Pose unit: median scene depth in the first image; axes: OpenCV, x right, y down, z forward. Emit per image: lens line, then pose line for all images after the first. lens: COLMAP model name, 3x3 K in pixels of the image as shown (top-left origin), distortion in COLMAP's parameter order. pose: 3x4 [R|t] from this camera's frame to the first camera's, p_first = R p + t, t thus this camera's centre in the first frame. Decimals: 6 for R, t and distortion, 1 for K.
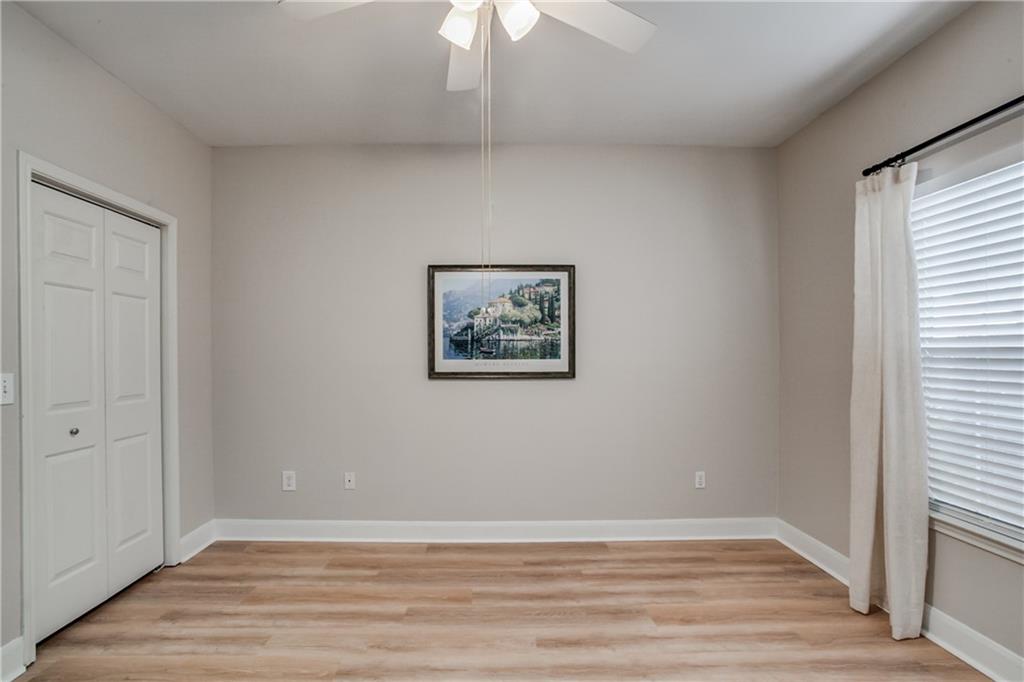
lens RADIAL K [[519.1, 0, 511.1], [0, 519.1, 347.7], [0, 0, 1]] dist [0.000477, 0.000431]
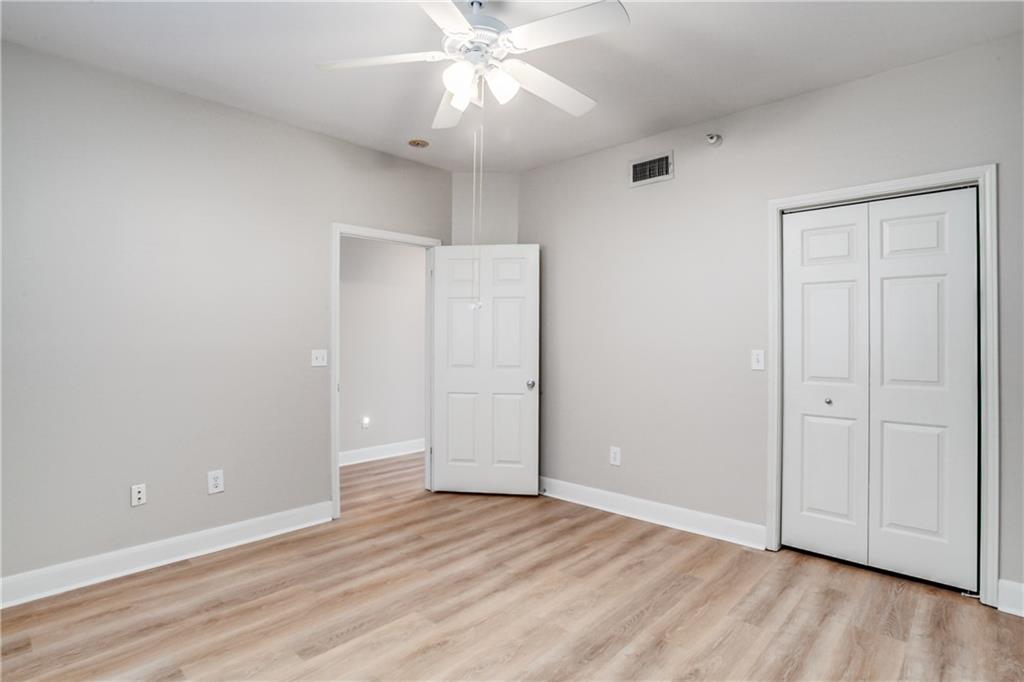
lens RADIAL K [[519.1, 0, 512.6], [0, 519.1, 339.9], [0, 0, 1]] dist [0.000477, 0.000431]
pose [[-0.701123, -0.004181, -0.713028, 0.530825], [-0.000596, 0.999986, -0.005277, 0.024750], [0.713040, -0.003274, -0.701116, 1.297775]]
